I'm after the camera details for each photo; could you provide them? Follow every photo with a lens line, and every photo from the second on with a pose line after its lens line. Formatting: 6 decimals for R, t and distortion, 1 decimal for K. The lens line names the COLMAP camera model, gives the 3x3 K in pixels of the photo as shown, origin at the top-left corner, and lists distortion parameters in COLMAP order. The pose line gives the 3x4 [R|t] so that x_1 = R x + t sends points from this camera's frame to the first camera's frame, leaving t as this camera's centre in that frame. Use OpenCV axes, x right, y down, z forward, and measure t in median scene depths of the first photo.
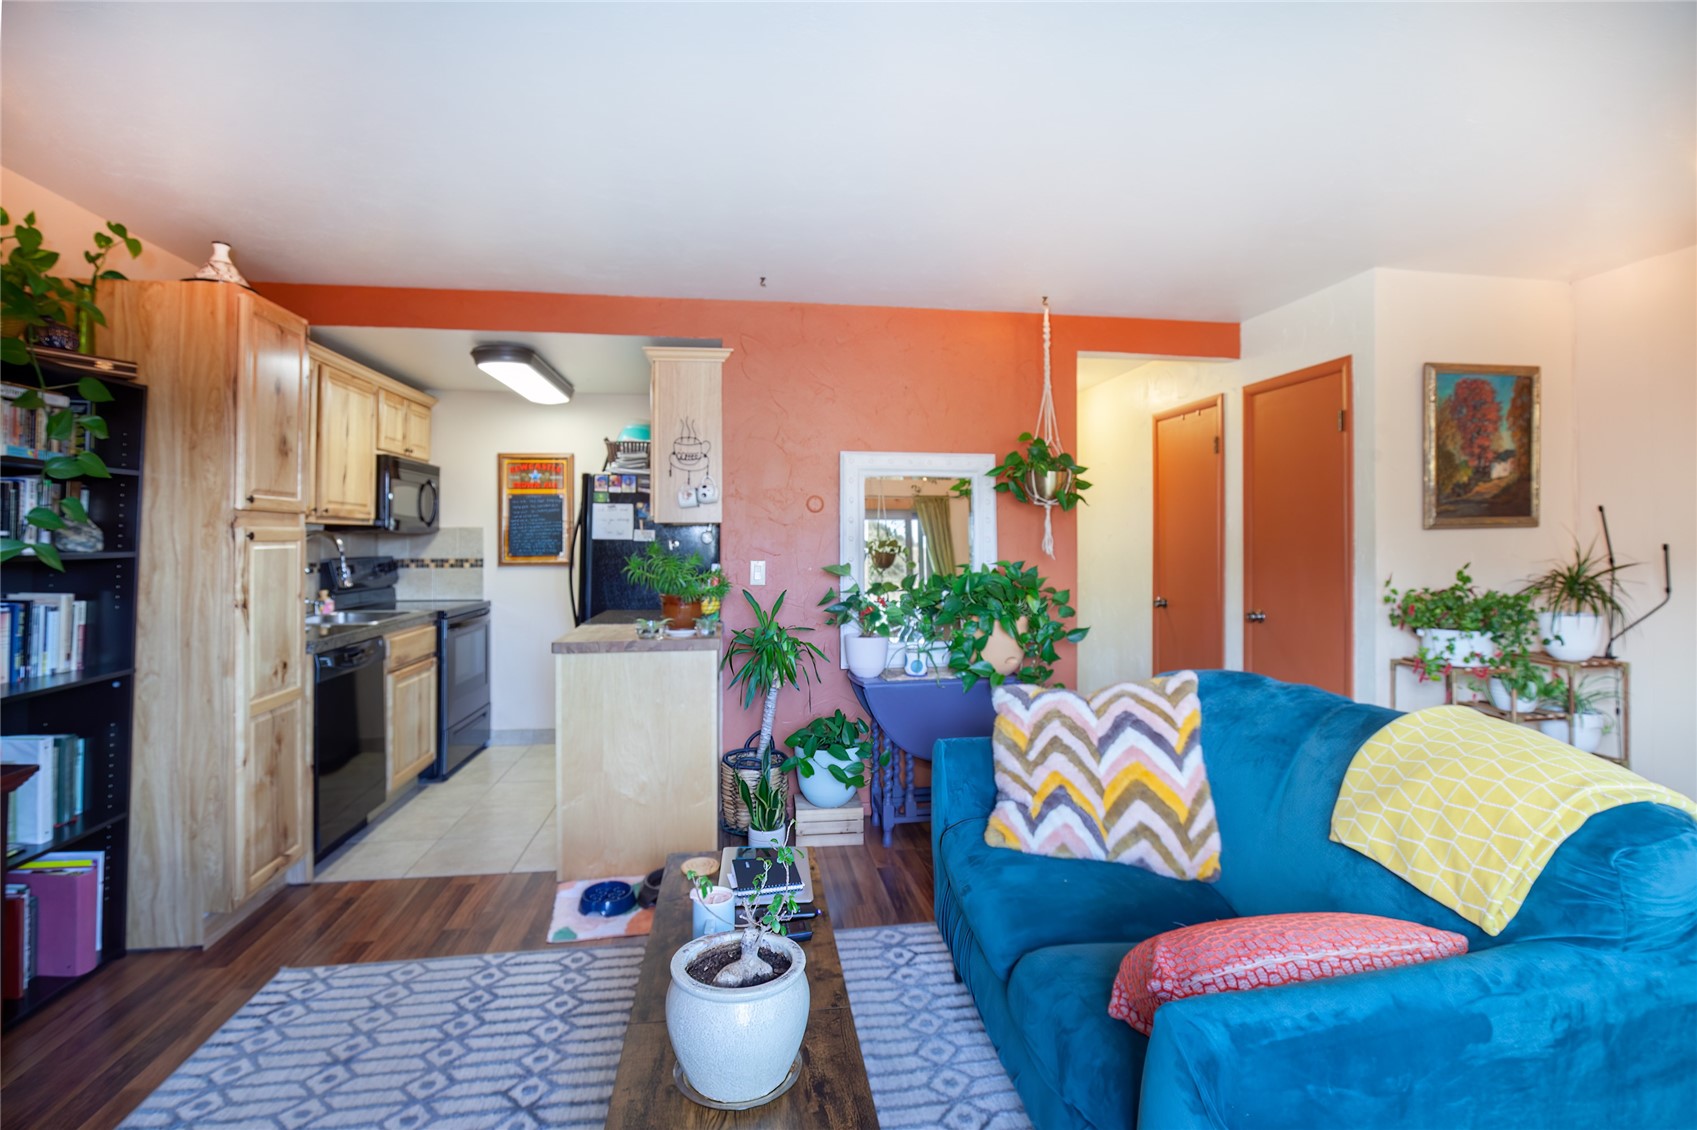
lens RADIAL K [[783.3, 0, 851.7], [0, 783.3, 513.6], [0, 0, 1]] dist [-0.021875, 0.000089]
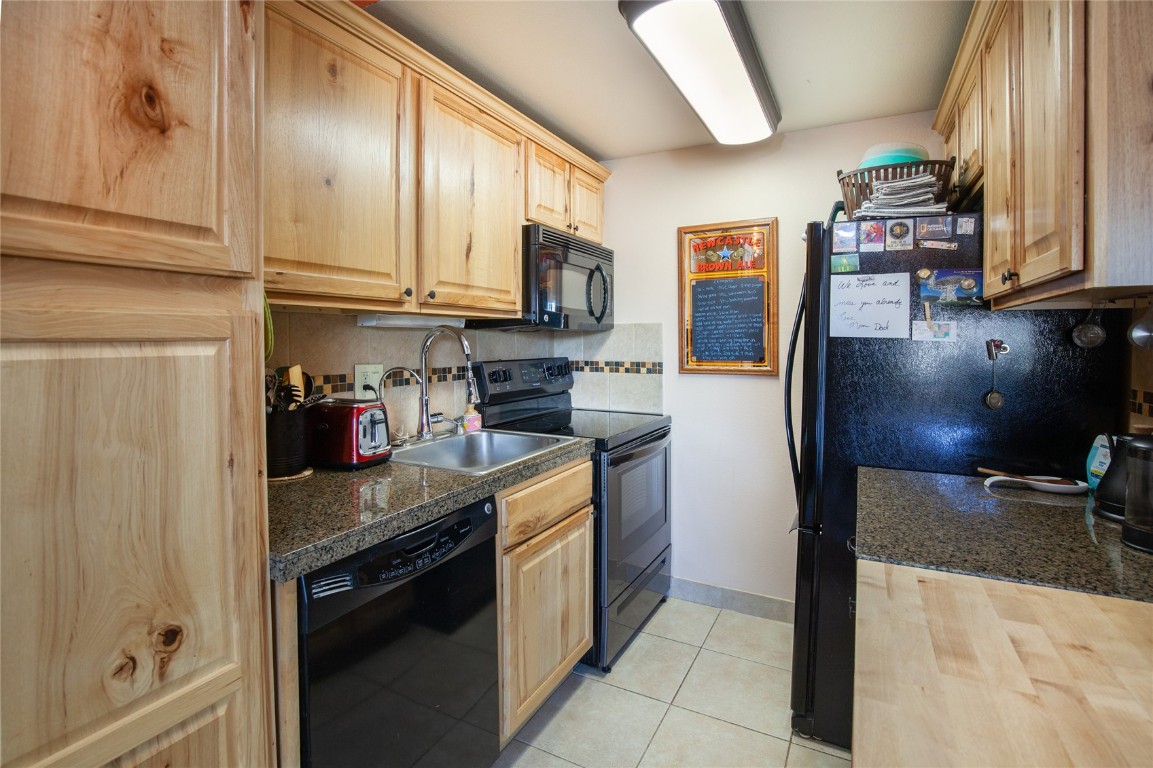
lens RADIAL K [[532.2, 0, 578.7], [0, 532.2, 349.1], [0, 0, 1]] dist [-0.021875, 0.000089]
pose [[0.804544, 0.014316, -0.593720, -0.231560], [0.016226, 0.998806, 0.046071, 0.018563], [0.593671, -0.046700, 0.803352, 0.542991]]
